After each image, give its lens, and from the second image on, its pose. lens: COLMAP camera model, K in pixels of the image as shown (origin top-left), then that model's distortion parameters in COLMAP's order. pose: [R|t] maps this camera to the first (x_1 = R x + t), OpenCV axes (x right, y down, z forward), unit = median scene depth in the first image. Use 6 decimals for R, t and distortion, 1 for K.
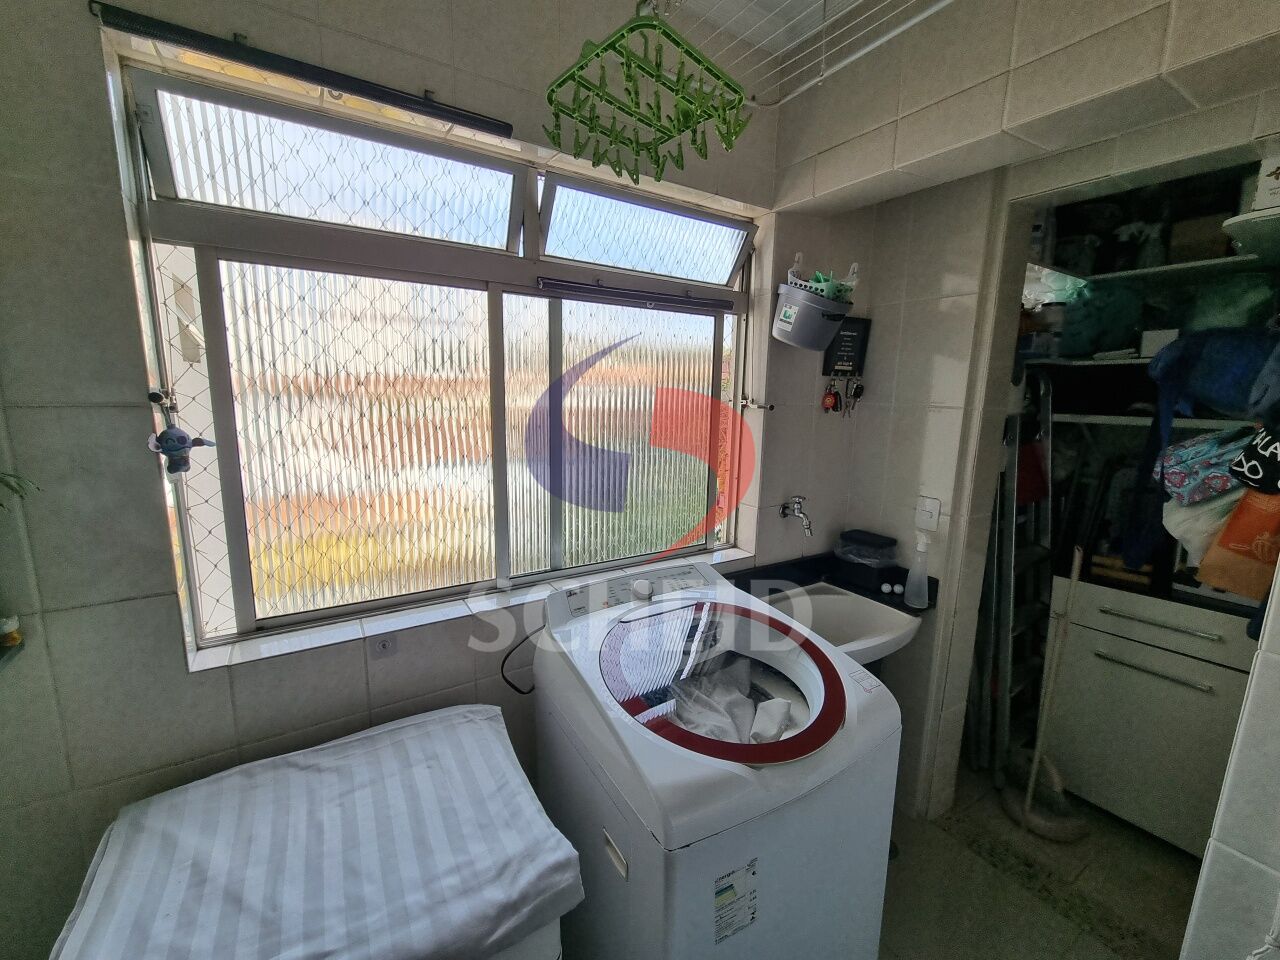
lens RADIAL K [[525.1, 0, 636.4], [0, 525.1, 475.9], [0, 0, 1]] dist [0.001372, -0.001340]
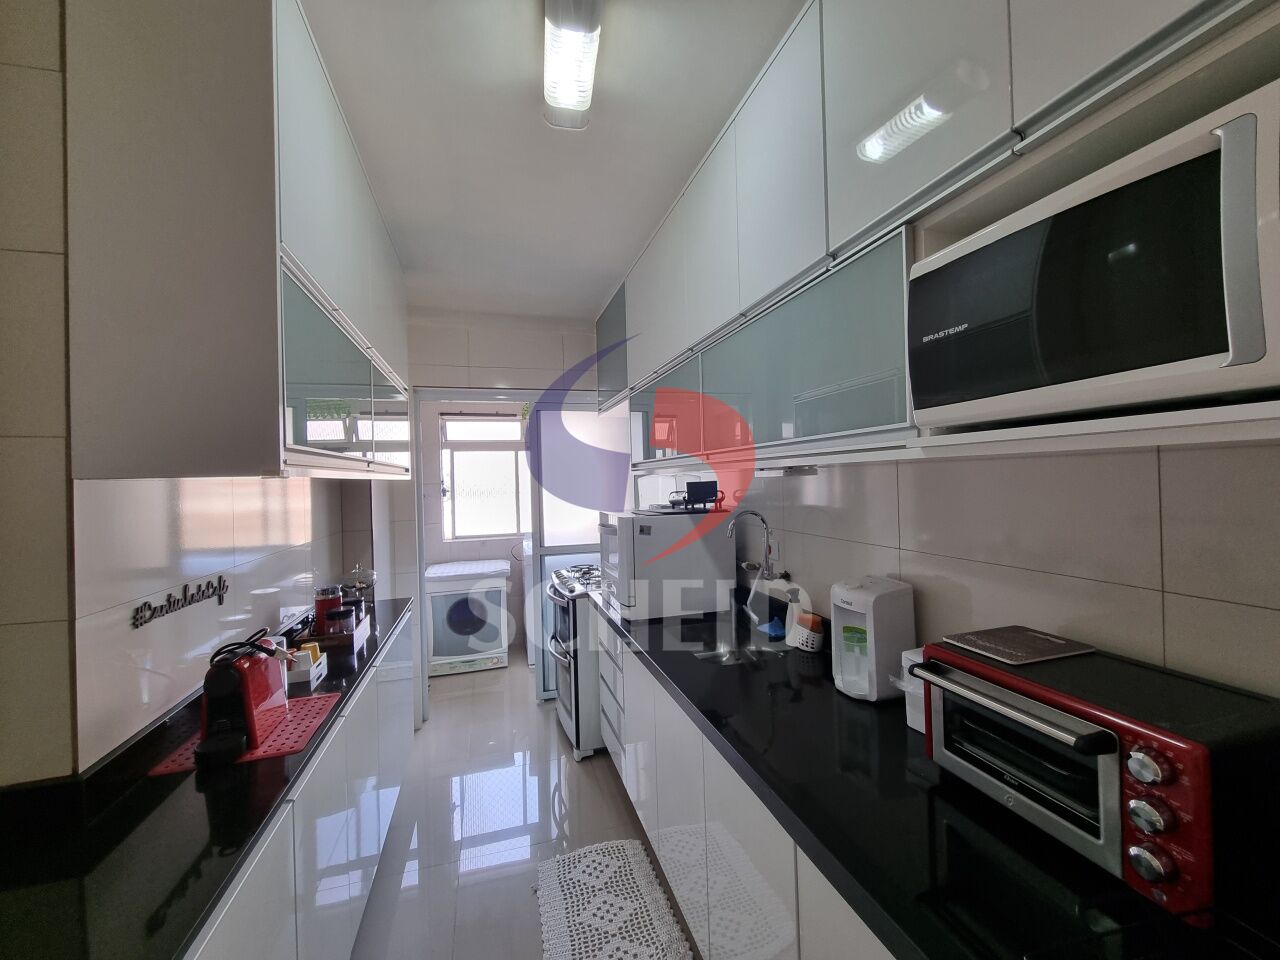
lens RADIAL K [[525.1, 0, 636.4], [0, 525.1, 475.9], [0, 0, 1]] dist [0.001372, -0.001340]
pose [[0.961417, -0.046572, -0.271126, 1.558003], [-0.001953, 0.984385, -0.176018, 0.475937], [0.275090, 0.169756, 0.946313, -2.267346]]
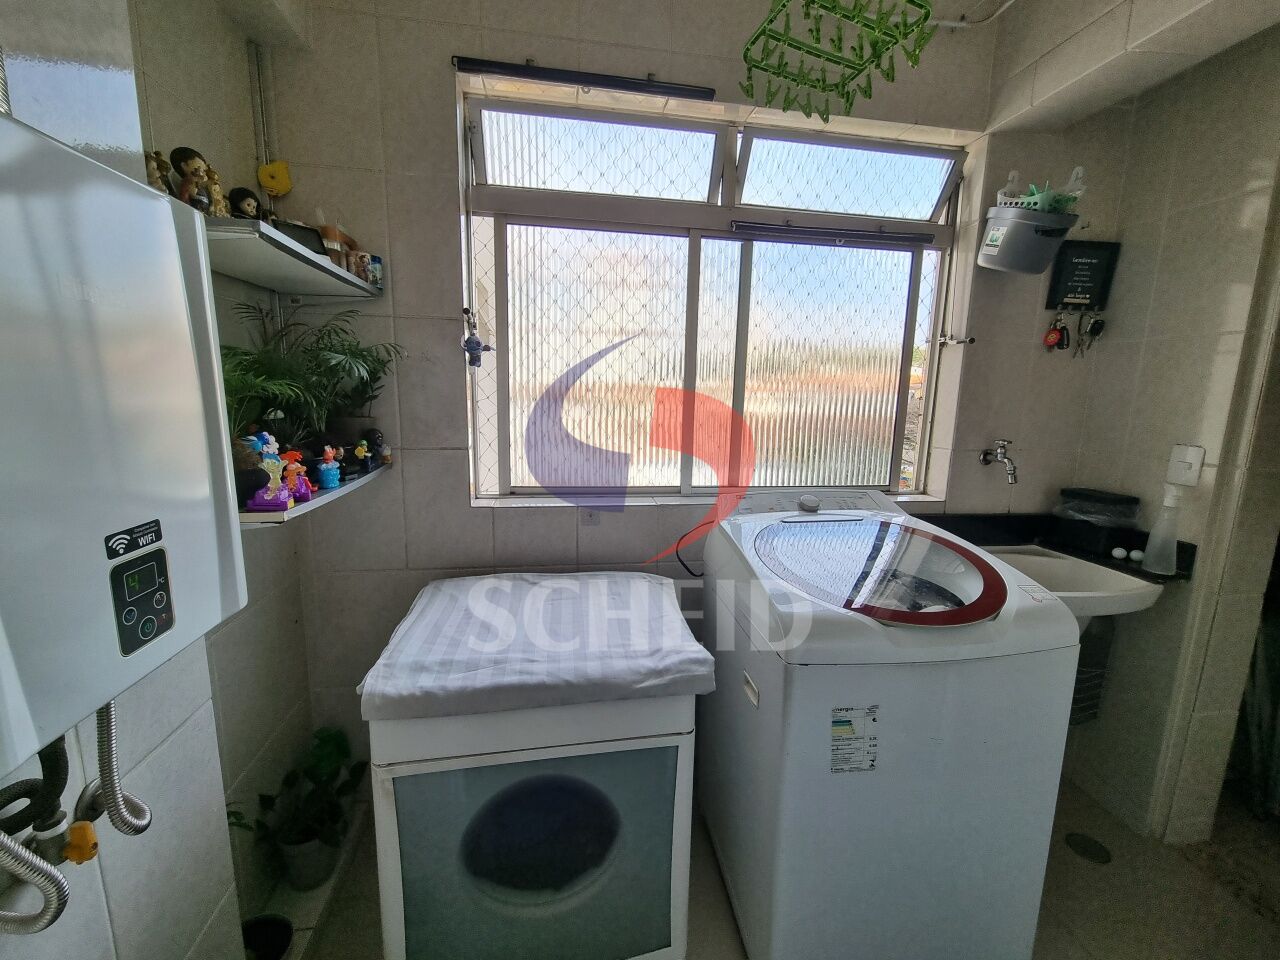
lens RADIAL K [[525.1, 0, 636.4], [0, 525.1, 475.9], [0, 0, 1]] dist [0.001372, -0.001340]
pose [[0.917995, 0.066288, -0.391013, 0.112748], [-0.071400, 0.997447, 0.001467, 0.200129], [0.390111, 0.026571, 0.920384, -0.136375]]
